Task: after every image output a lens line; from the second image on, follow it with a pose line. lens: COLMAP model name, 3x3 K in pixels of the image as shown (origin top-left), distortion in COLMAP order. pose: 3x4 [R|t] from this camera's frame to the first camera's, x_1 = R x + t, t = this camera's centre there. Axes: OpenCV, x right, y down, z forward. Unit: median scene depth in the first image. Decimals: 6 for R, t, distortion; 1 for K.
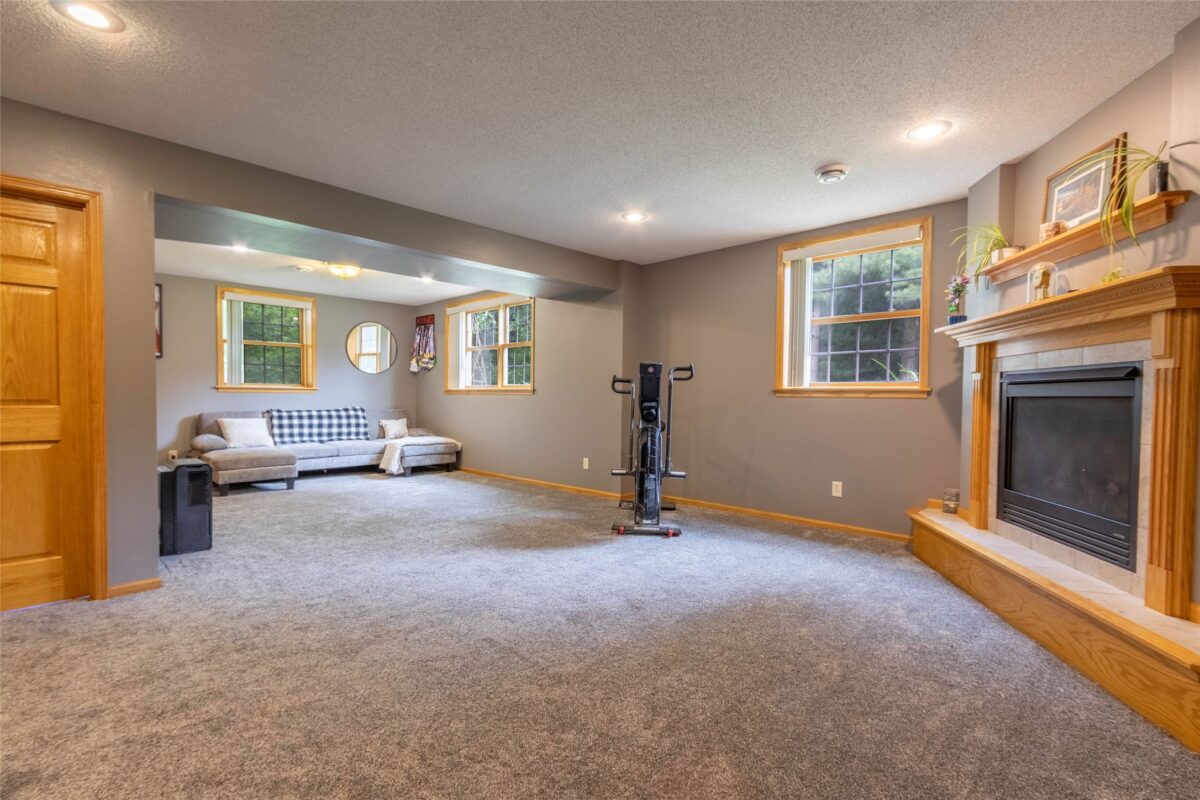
lens RADIAL K [[559.8, 0, 564.3], [0, 559.8, 410.1], [0, 0, 1]] dist [0.000399, -0.000362]
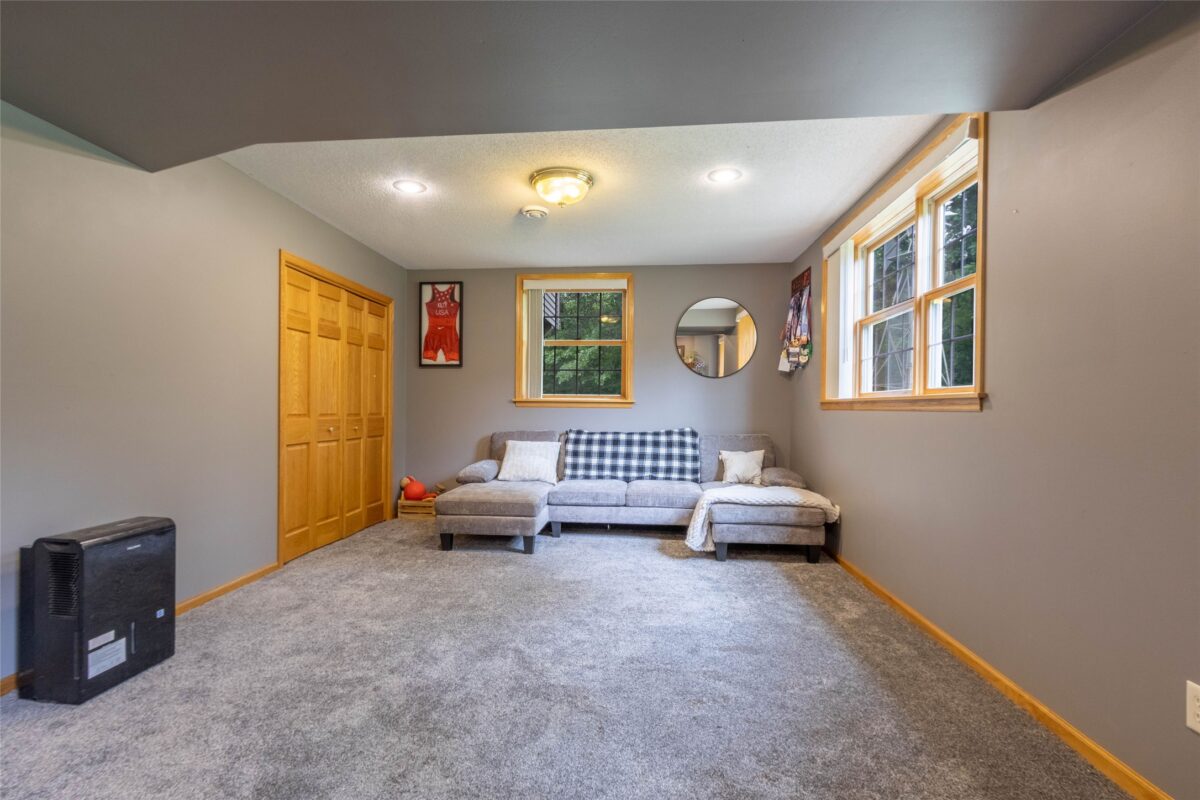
lens RADIAL K [[559.8, 0, 564.3], [0, 559.8, 410.1], [0, 0, 1]] dist [0.000399, -0.000362]
pose [[0.659610, -0.002297, -0.751605, 0.027094], [-0.023480, 0.999444, -0.023661, -0.009650], [0.751241, 0.033255, 0.659189, 0.491676]]
